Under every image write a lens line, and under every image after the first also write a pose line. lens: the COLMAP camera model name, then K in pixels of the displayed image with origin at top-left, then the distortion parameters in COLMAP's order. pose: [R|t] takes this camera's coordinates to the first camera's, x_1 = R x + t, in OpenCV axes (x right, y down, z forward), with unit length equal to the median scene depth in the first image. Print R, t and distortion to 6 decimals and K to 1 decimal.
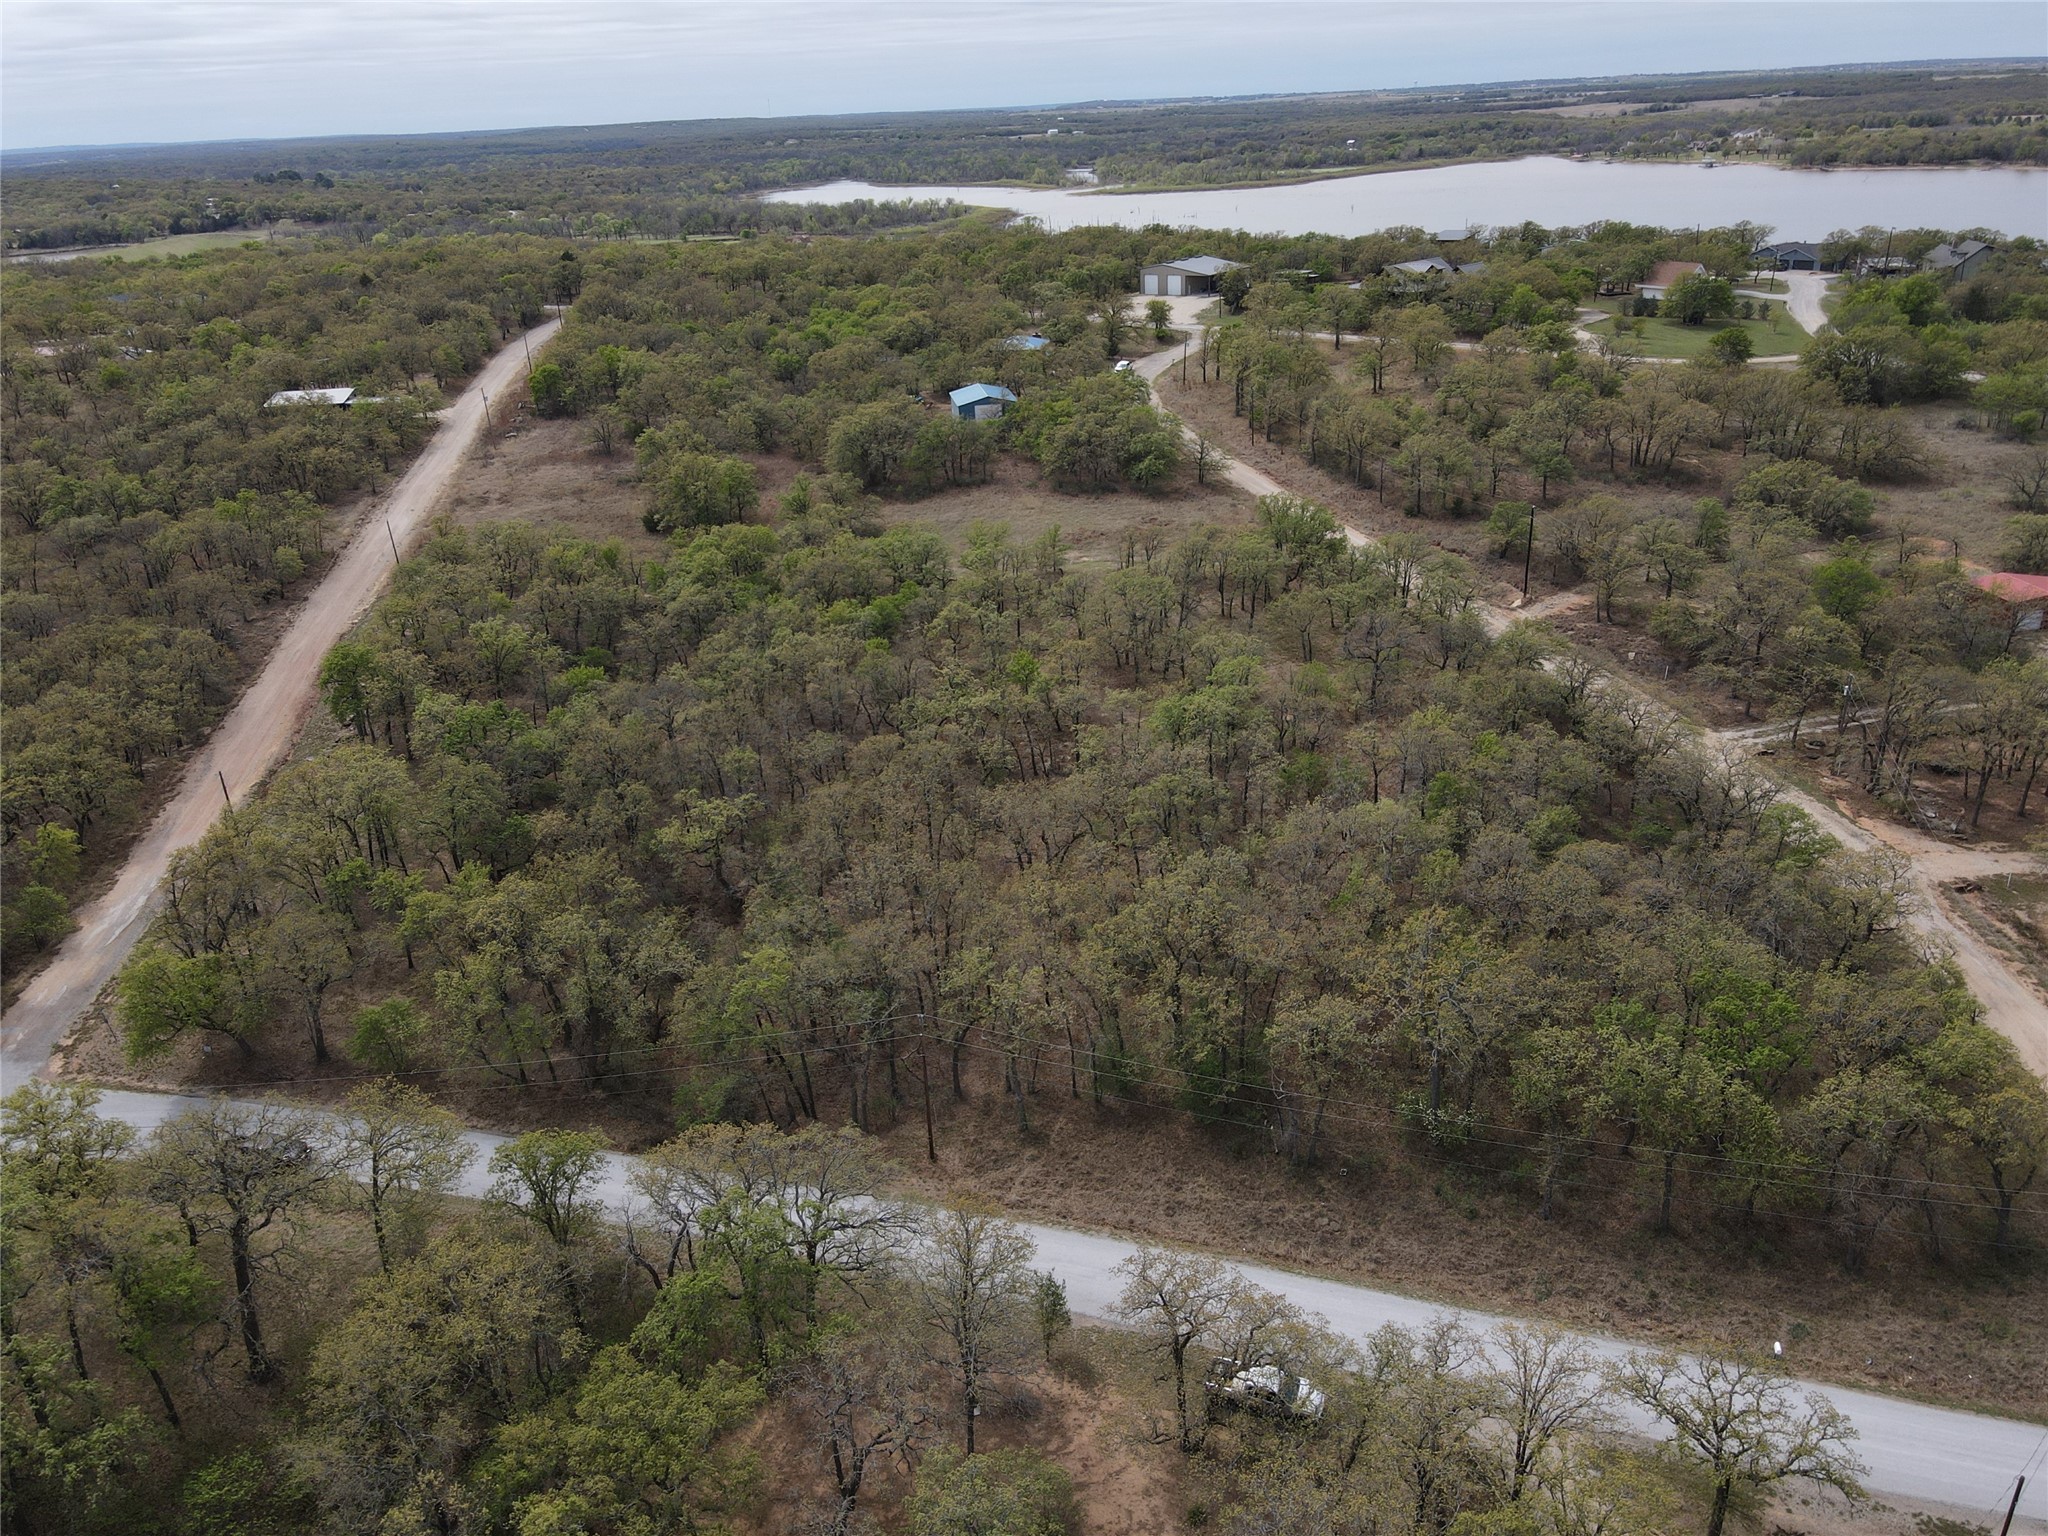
lens RADIAL K [[1521.7, 0, 1024.0], [0, 1521.7, 768.0], [0, 0, 1]] dist [0.008115, 0.025644]
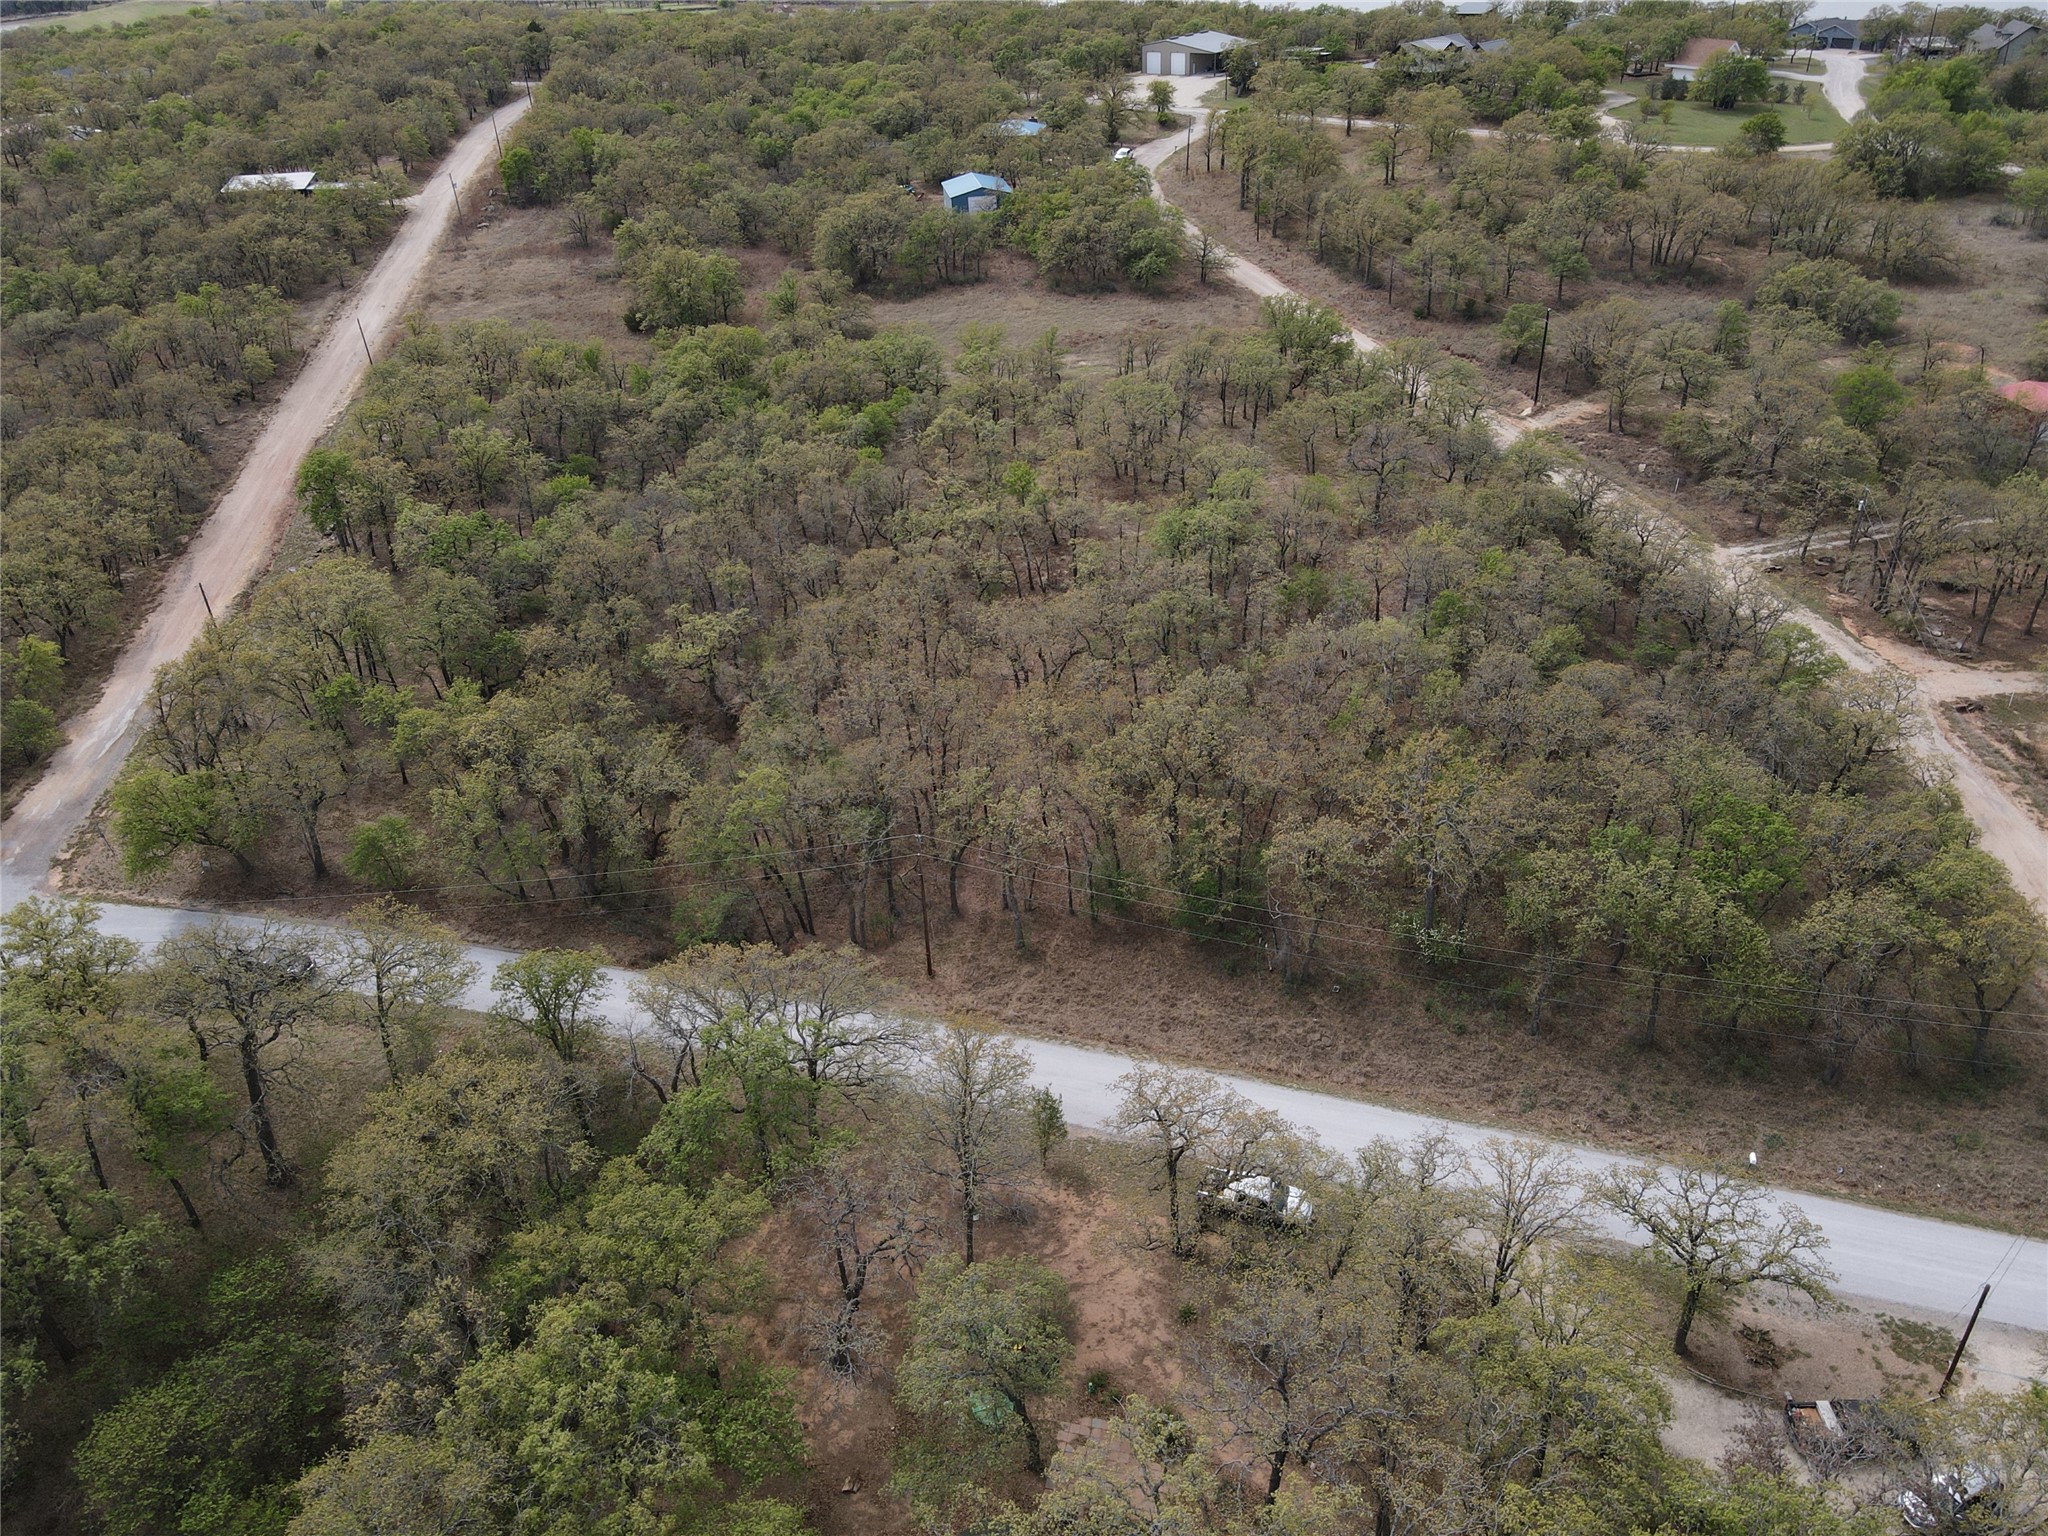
lens RADIAL K [[1521.7, 0, 1024.0], [0, 1521.7, 768.0], [0, 0, 1]] dist [0.008115, 0.025644]
pose [[0.999982, 0.002646, 0.005313, -0.002729], [-0.003297, 0.991962, 0.126493, -0.006181], [-0.004936, -0.126509, 0.991953, 0.010020]]
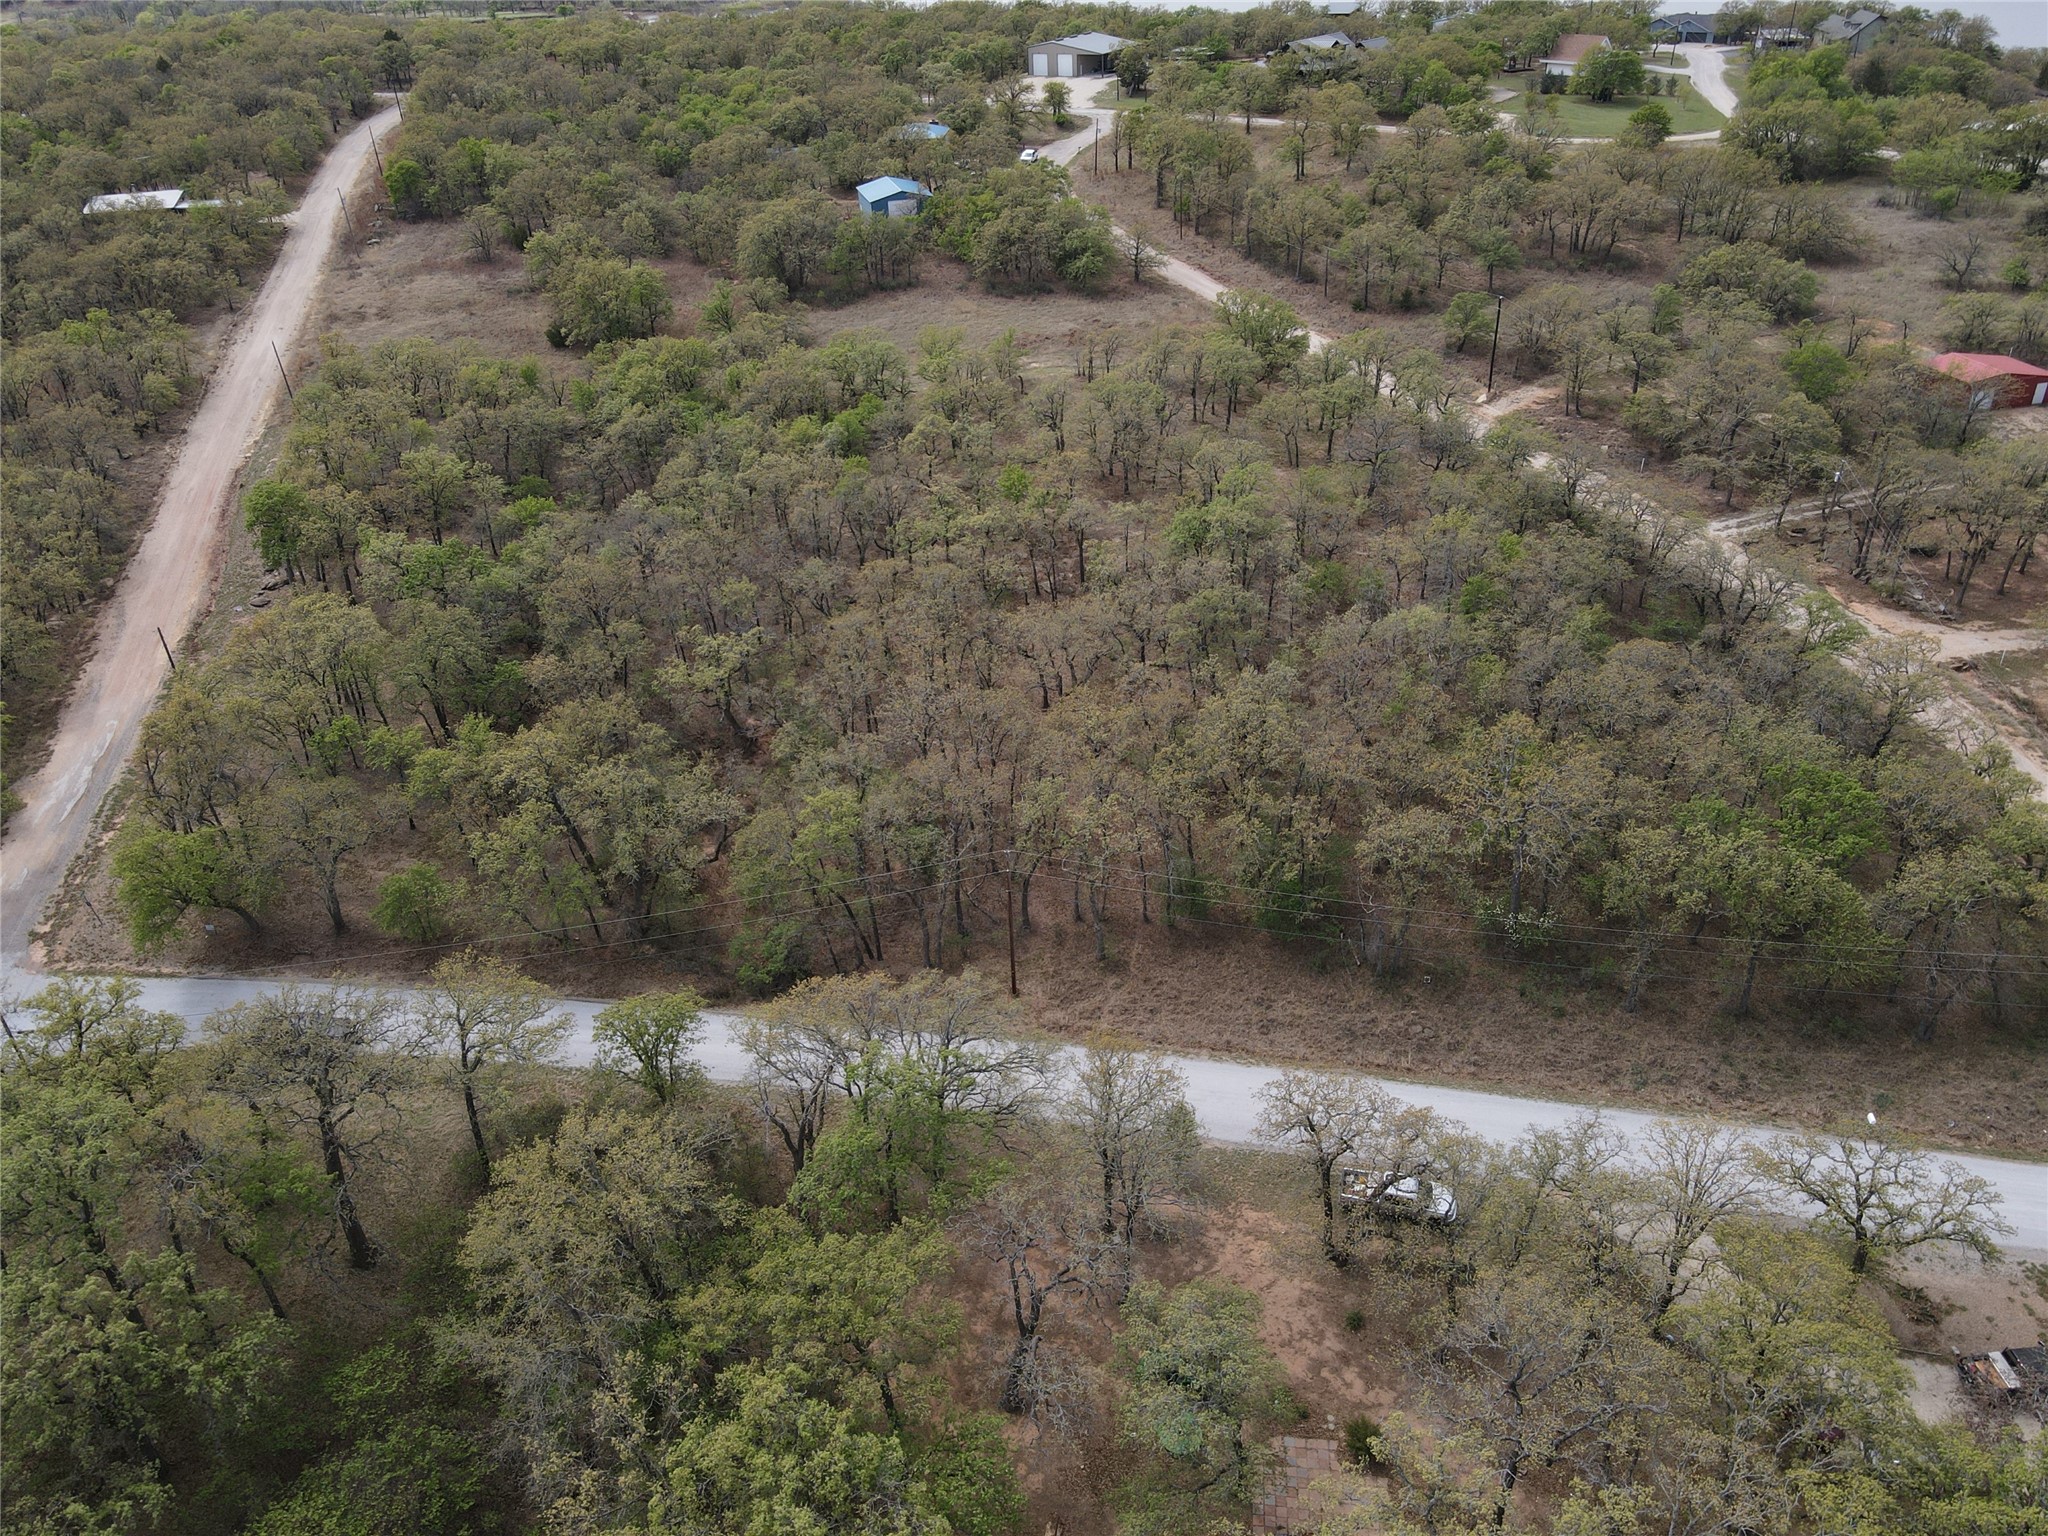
lens RADIAL K [[1517.3, 0, 1024.0], [0, 1517.3, 768.0], [0, 0, 1]] dist [0.019460, 0.003306]
pose [[0.994013, -0.052782, 0.095667, -0.106532], [0.040567, 0.991276, 0.125408, -0.008535], [-0.101451, -0.120776, 0.987482, 0.034369]]
